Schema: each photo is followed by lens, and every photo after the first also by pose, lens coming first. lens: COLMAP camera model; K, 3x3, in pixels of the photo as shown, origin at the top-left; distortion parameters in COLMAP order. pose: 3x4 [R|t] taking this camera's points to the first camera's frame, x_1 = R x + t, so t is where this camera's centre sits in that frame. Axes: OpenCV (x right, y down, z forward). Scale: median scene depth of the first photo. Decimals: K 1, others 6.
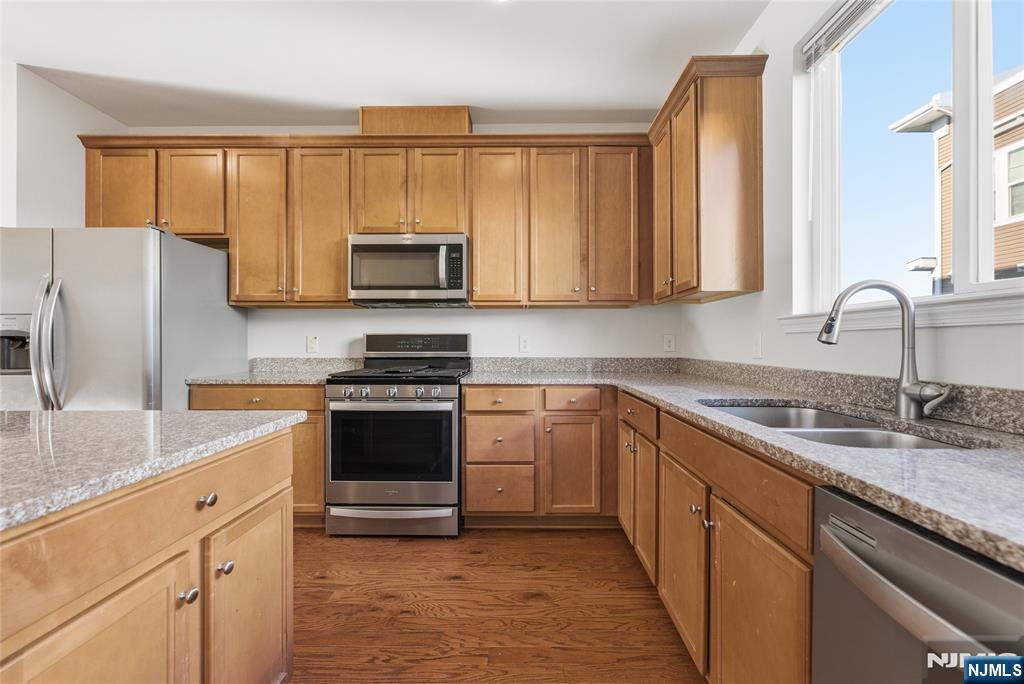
lens RADIAL K [[419.6, 0, 519.2], [0, 419.6, 341.7], [0, 0, 1]] dist [0.000358, 0.000208]
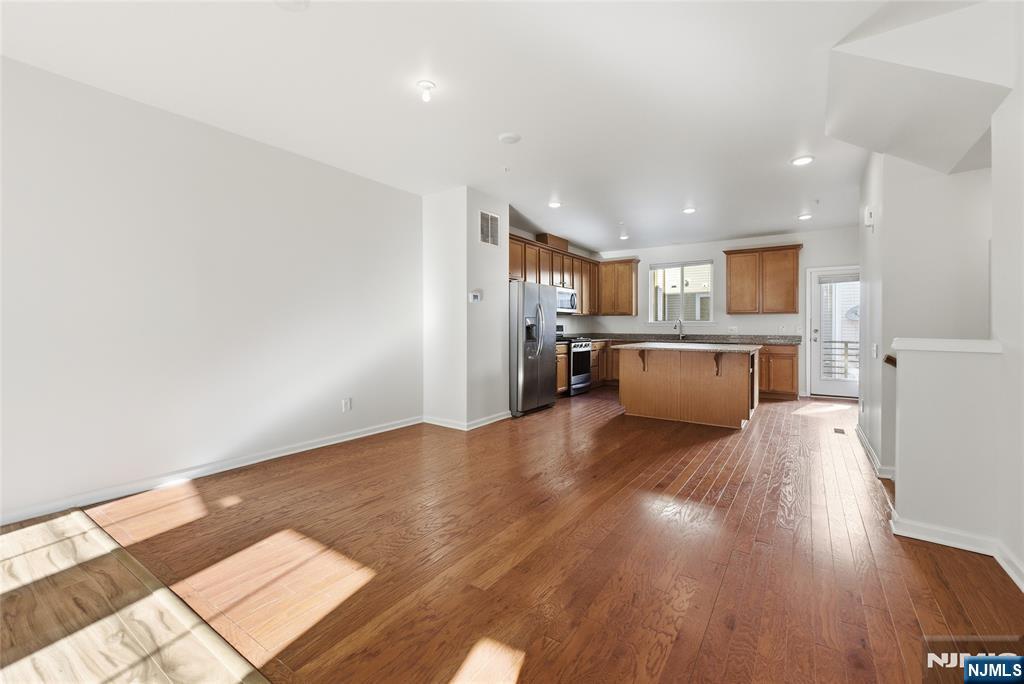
lens RADIAL K [[419.6, 0, 519.2], [0, 419.6, 341.7], [0, 0, 1]] dist [0.000358, 0.000208]
pose [[0.563084, -0.025412, 0.826009, -2.786715], [0.000736, 0.999542, 0.030249, 0.006440], [-0.826399, -0.016425, 0.562845, -0.295816]]
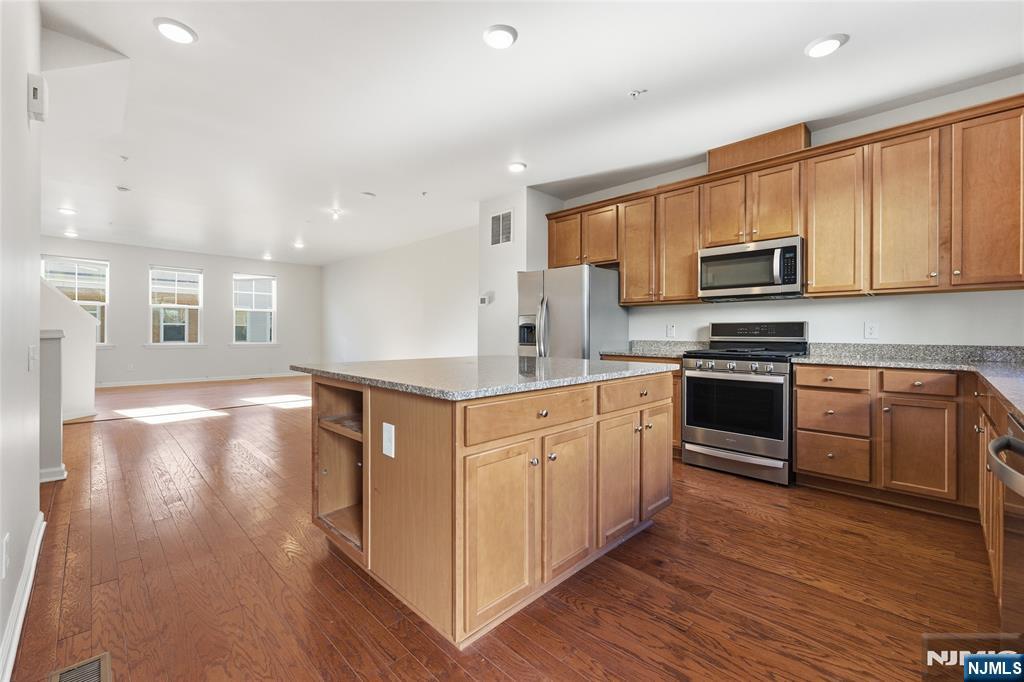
lens RADIAL K [[426.8, 0, 514.5], [0, 426.8, 334.5], [0, 0, 1]] dist [-0.000831, -0.000109]
pose [[0.711493, 0.005004, -0.702676, 0.143686], [0.000244, 0.999973, 0.007368, 0.008303], [0.702694, -0.005413, 0.711472, -0.407254]]
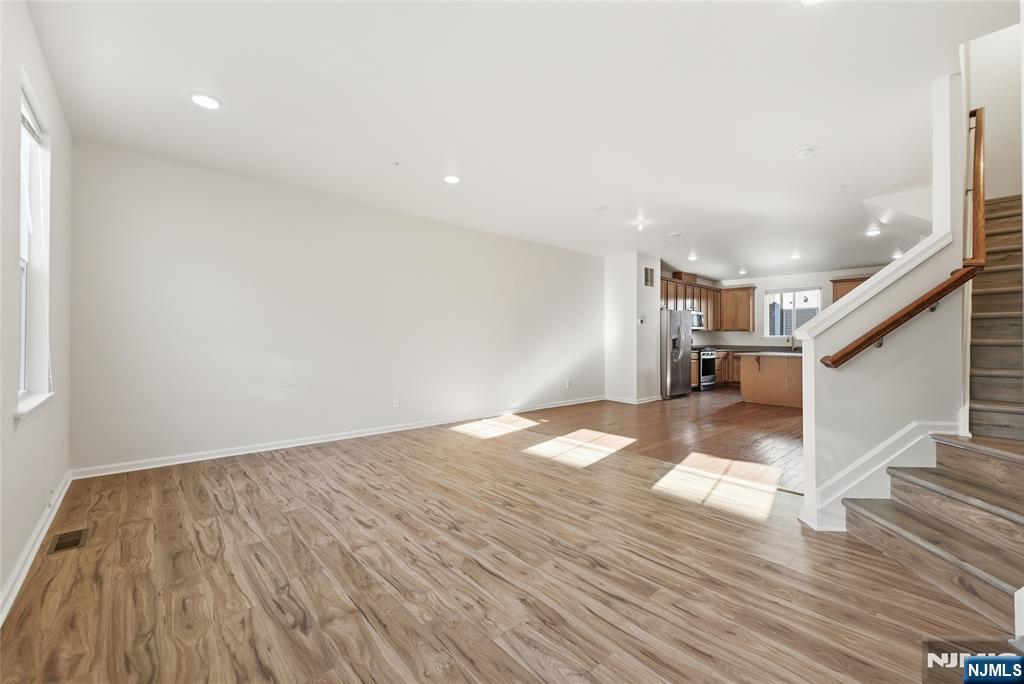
lens RADIAL K [[426.8, 0, 514.5], [0, 426.8, 335.5], [0, 0, 1]] dist [-0.000831, -0.000109]
pose [[0.741888, 0.013669, 0.670384, -4.017494], [-0.009063, 0.999905, -0.010358, 0.007310], [-0.670463, 0.001609, 0.741942, -0.708543]]
